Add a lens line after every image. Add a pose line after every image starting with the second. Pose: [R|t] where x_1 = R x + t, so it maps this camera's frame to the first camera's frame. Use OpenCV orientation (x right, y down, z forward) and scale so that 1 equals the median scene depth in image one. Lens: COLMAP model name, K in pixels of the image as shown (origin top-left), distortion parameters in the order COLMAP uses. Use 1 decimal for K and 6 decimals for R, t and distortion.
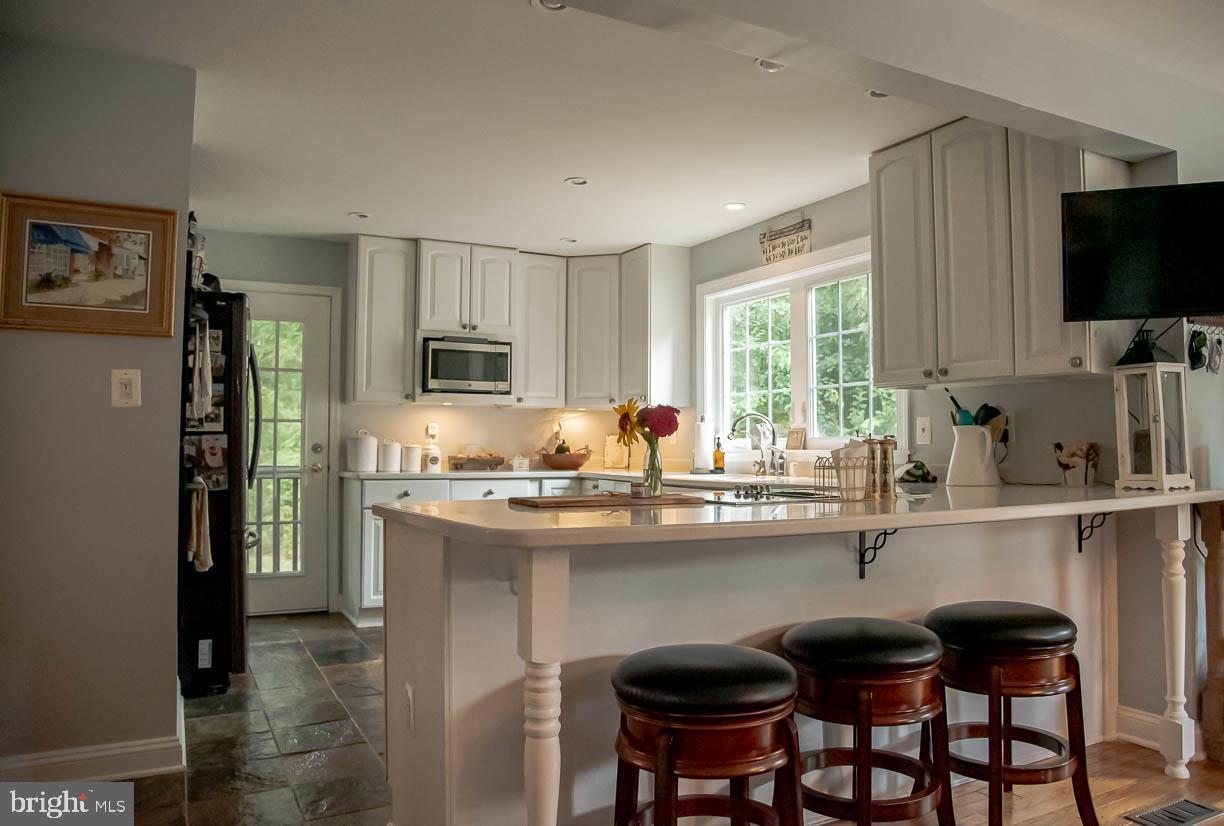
lens RADIAL K [[868.4, 0, 610.2], [0, 868.4, 411.3], [0, 0, 1]] dist [-0.057408, -0.000393]
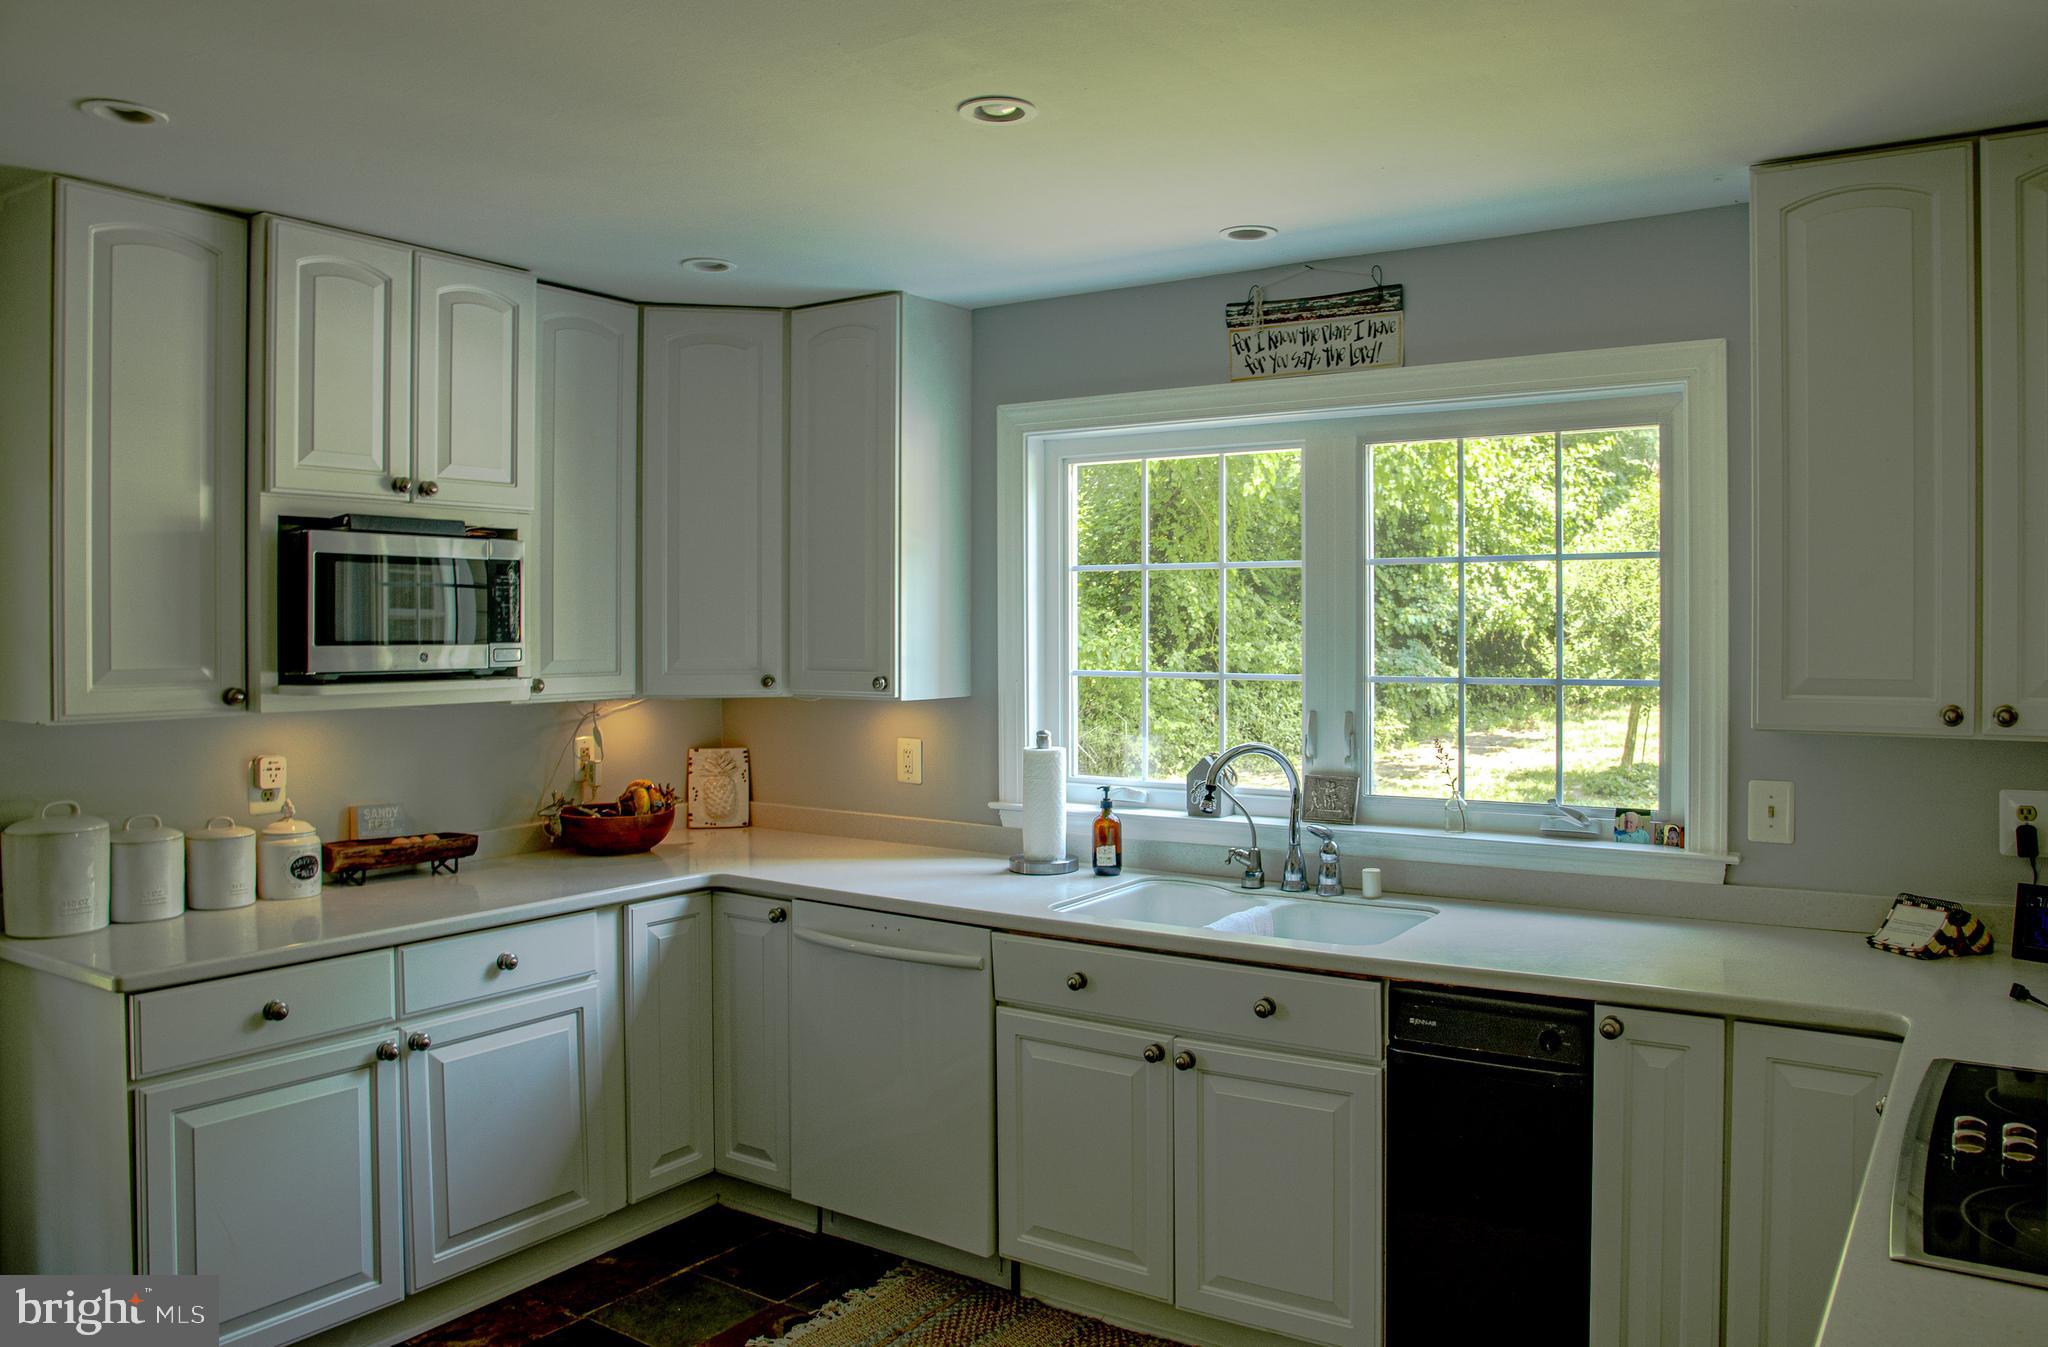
lens RADIAL K [[1493.3, 0, 1030.9], [0, 1493.3, 659.3], [0, 0, 1]] dist [-0.057416, 0.006315]
pose [[0.879397, -0.016559, 0.475800, -0.232029], [-0.012588, 0.998237, 0.058006, -0.067399], [-0.475922, -0.057000, 0.877638, 0.370333]]
